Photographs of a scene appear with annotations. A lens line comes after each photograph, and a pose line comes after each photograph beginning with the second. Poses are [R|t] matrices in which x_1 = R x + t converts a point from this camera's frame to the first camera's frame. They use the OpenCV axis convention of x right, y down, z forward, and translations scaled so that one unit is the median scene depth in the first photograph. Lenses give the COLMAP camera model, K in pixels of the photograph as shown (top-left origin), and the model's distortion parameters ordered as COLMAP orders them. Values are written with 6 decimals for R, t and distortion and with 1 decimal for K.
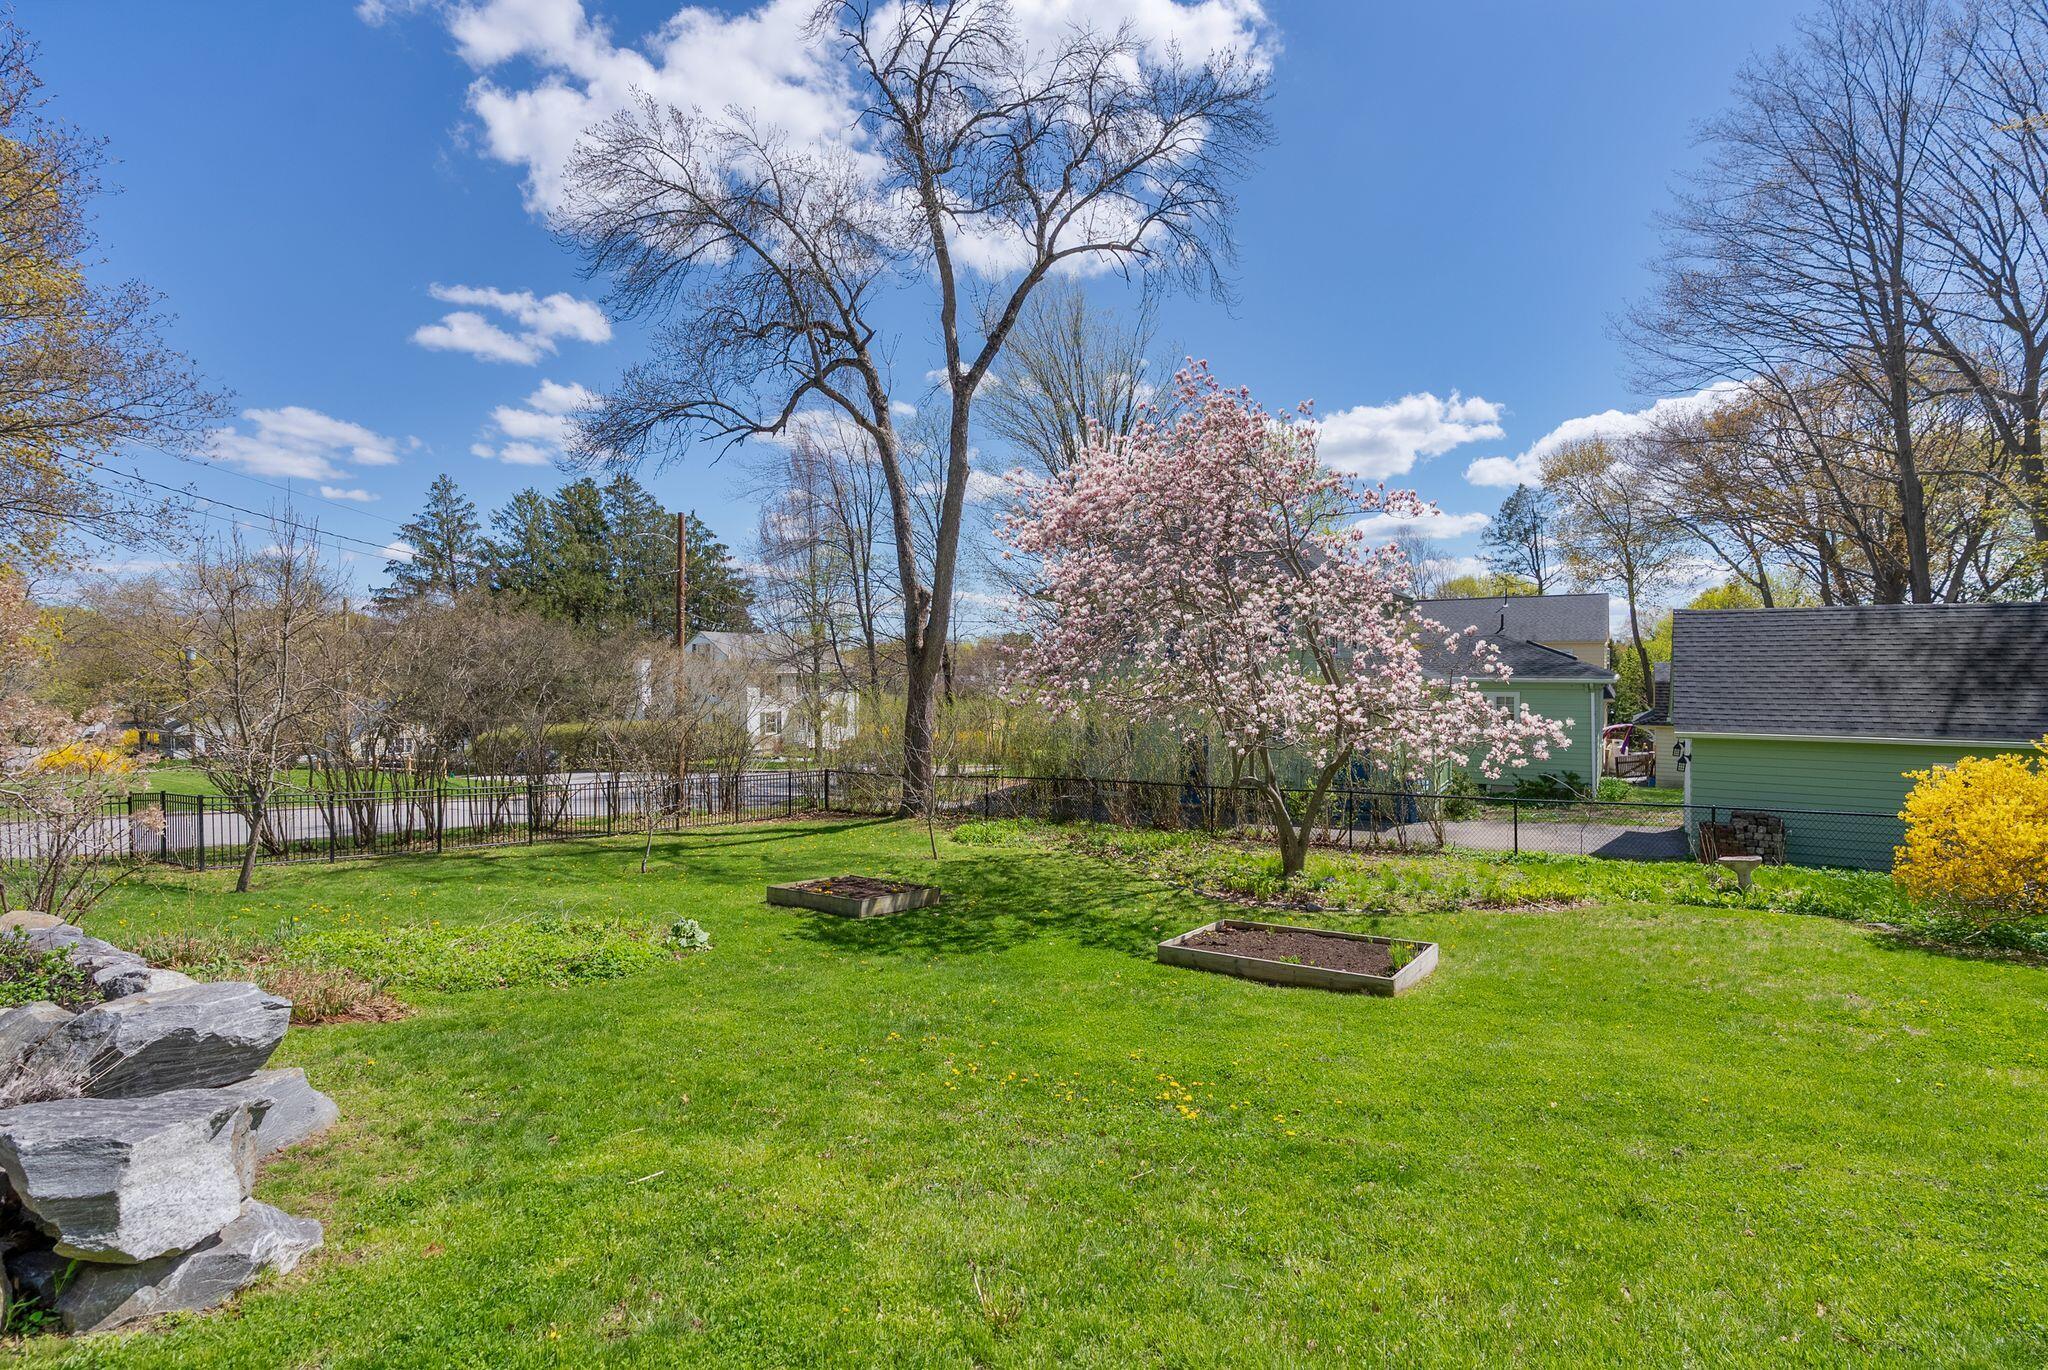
lens RADIAL K [[949.8, 0, 1022.7], [0, 949.8, 680.0], [0, 0, 1]] dist [-0.016430, 0.006196]
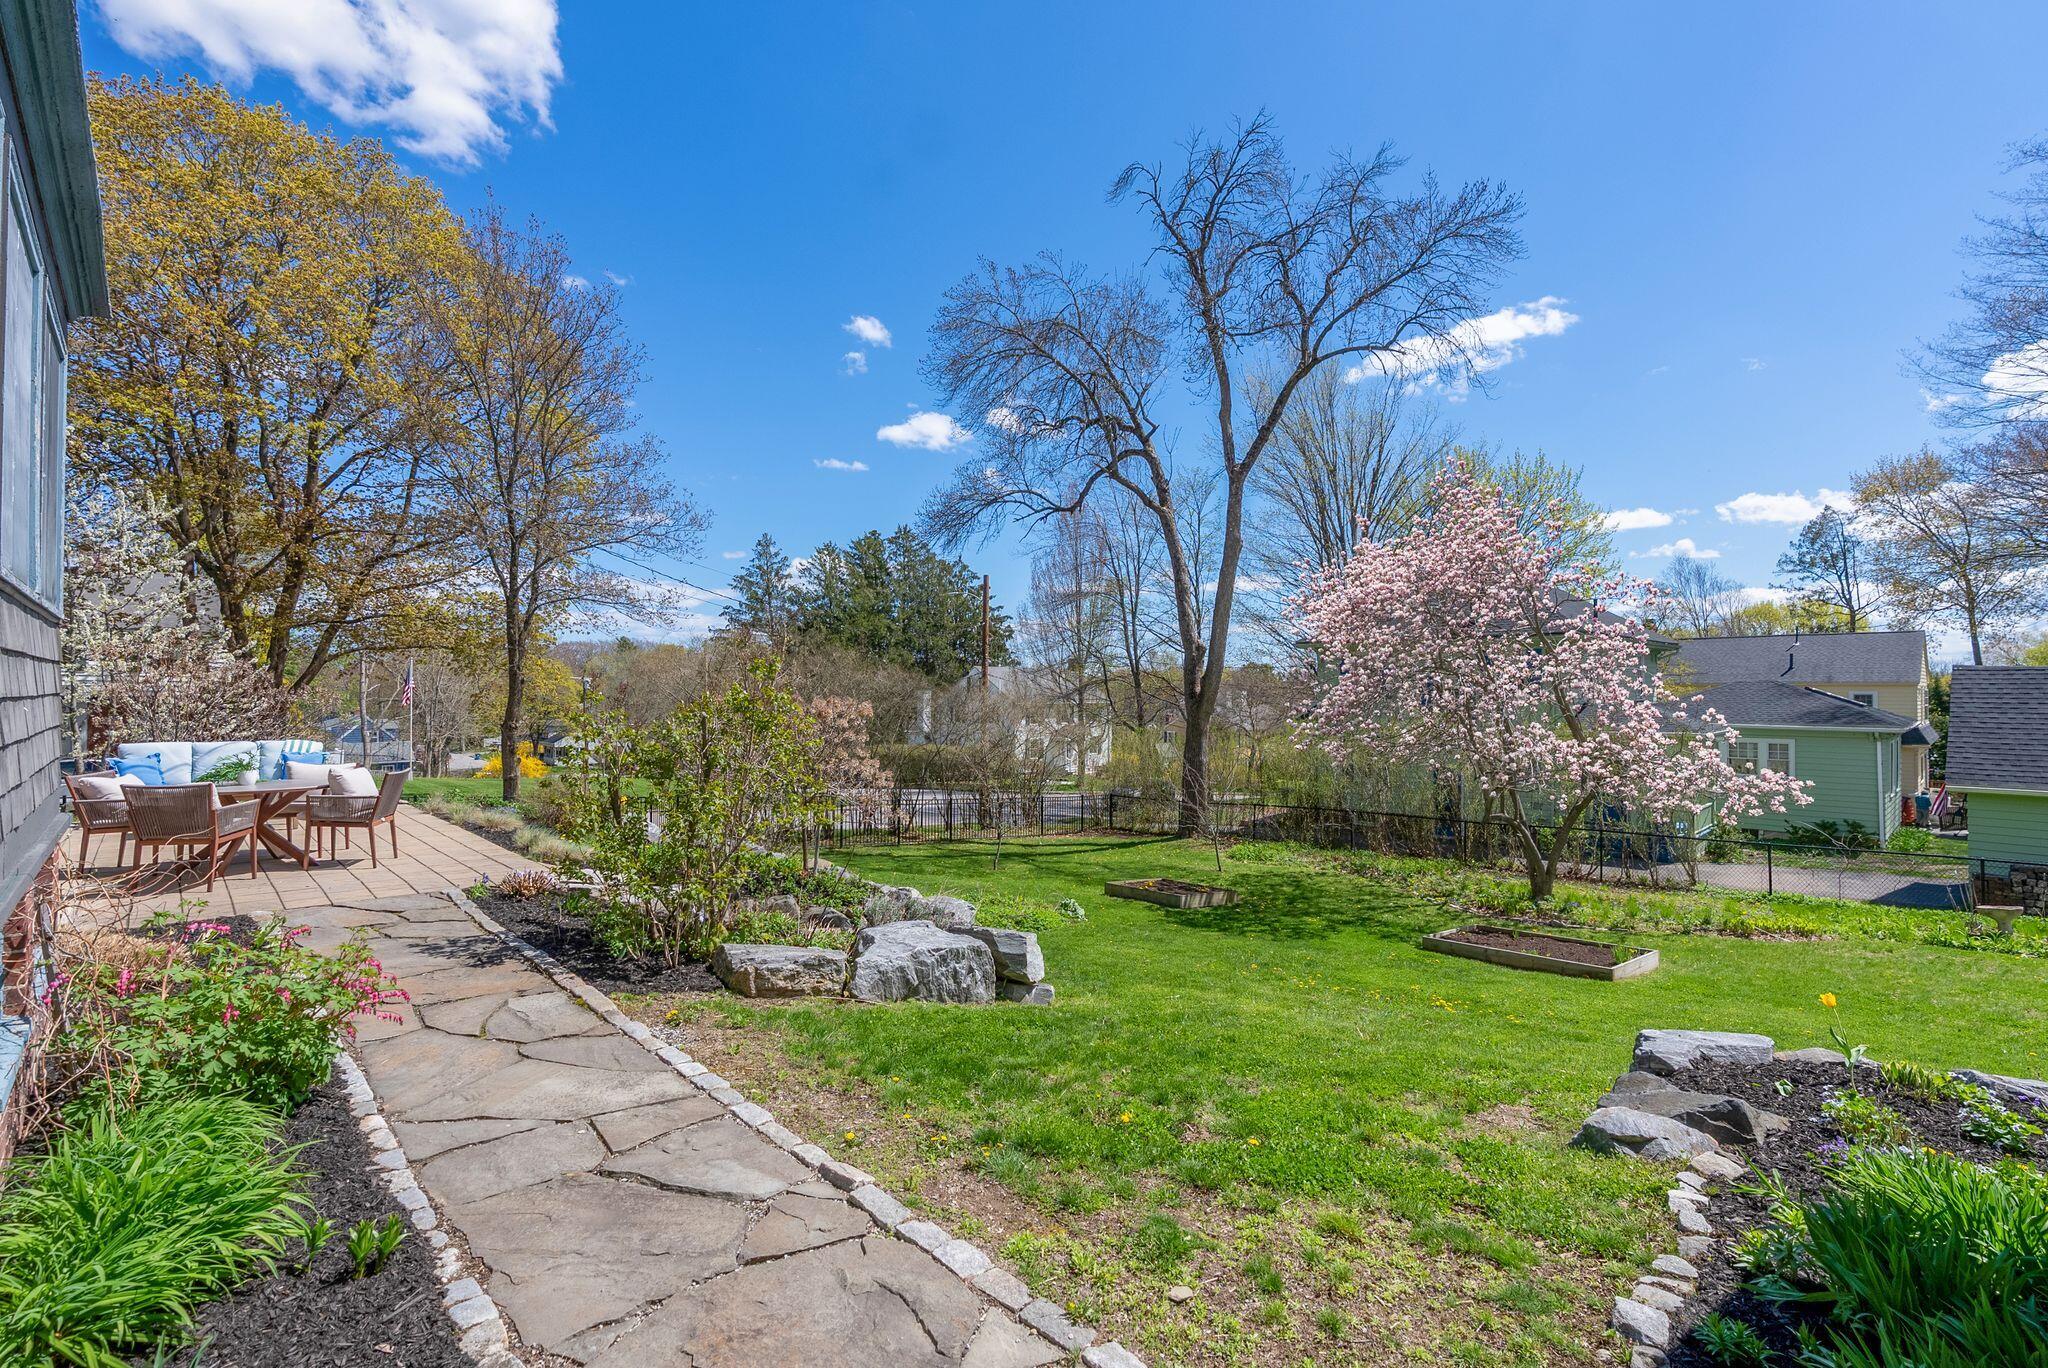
lens RADIAL K [[927.5, 0, 1024.0], [0, 927.5, 684.0], [0, 0, 1]] dist [-0.024583, 0.013026]
pose [[0.969384, 0.004364, -0.245511, -0.033067], [-0.010292, 0.999686, -0.022868, -0.016227], [0.245334, 0.024695, 0.969124, -0.158294]]
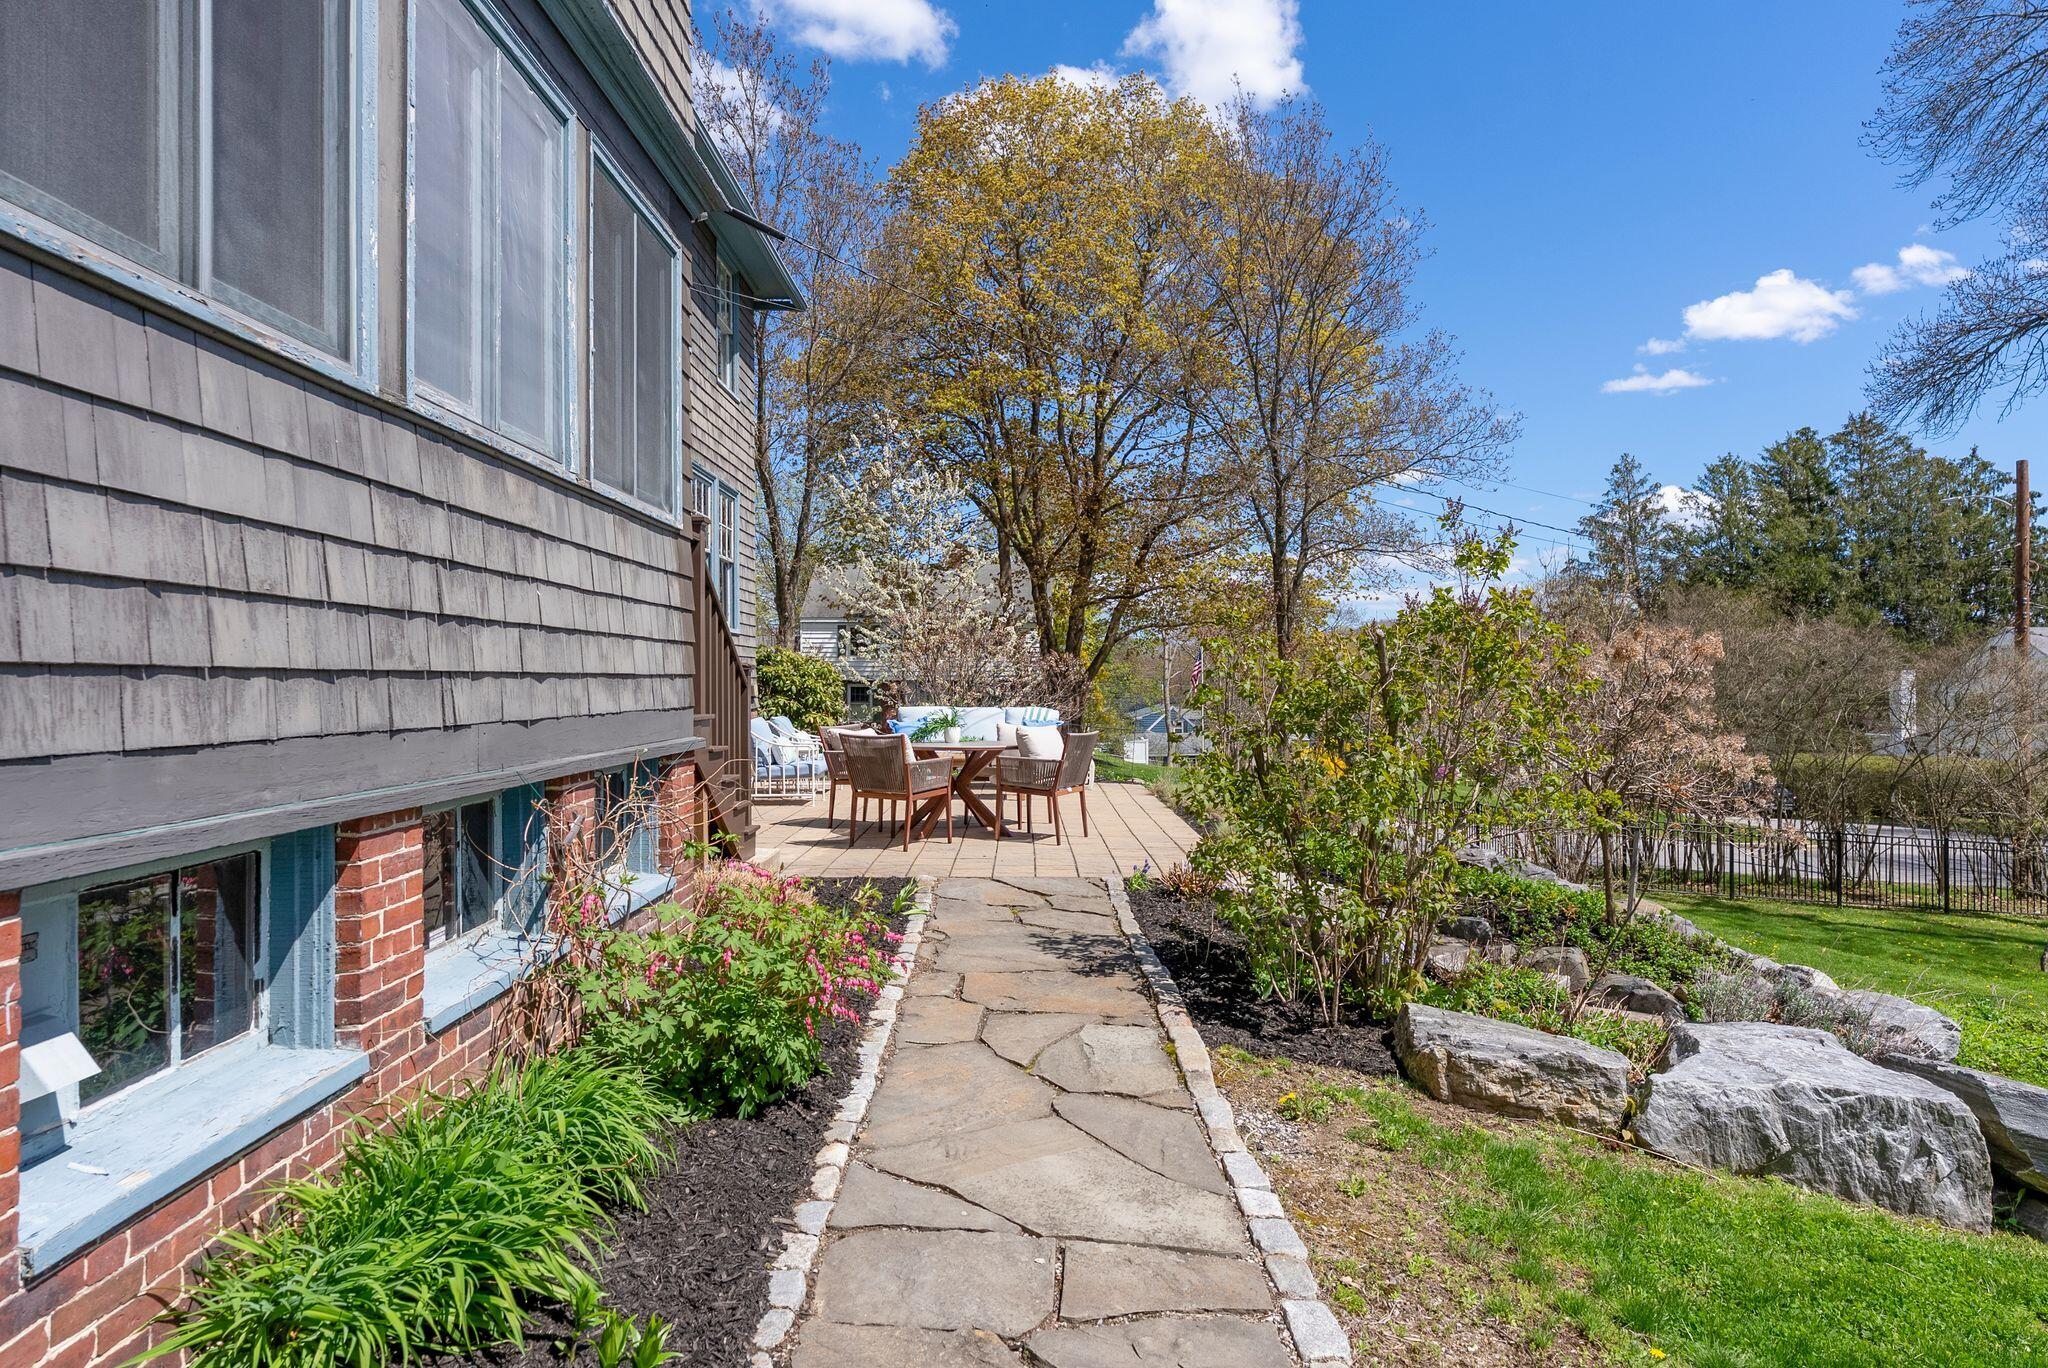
lens RADIAL K [[1179.4, 0, 1027.1], [0, 1179.4, 663.9], [0, 0, 1]] dist [0.000907, 0.000258]
pose [[0.542564, -0.010720, -0.839946, -0.040778], [-0.010758, 0.999748, -0.019709, -0.004282], [0.839946, 0.019730, 0.542312, -0.102740]]
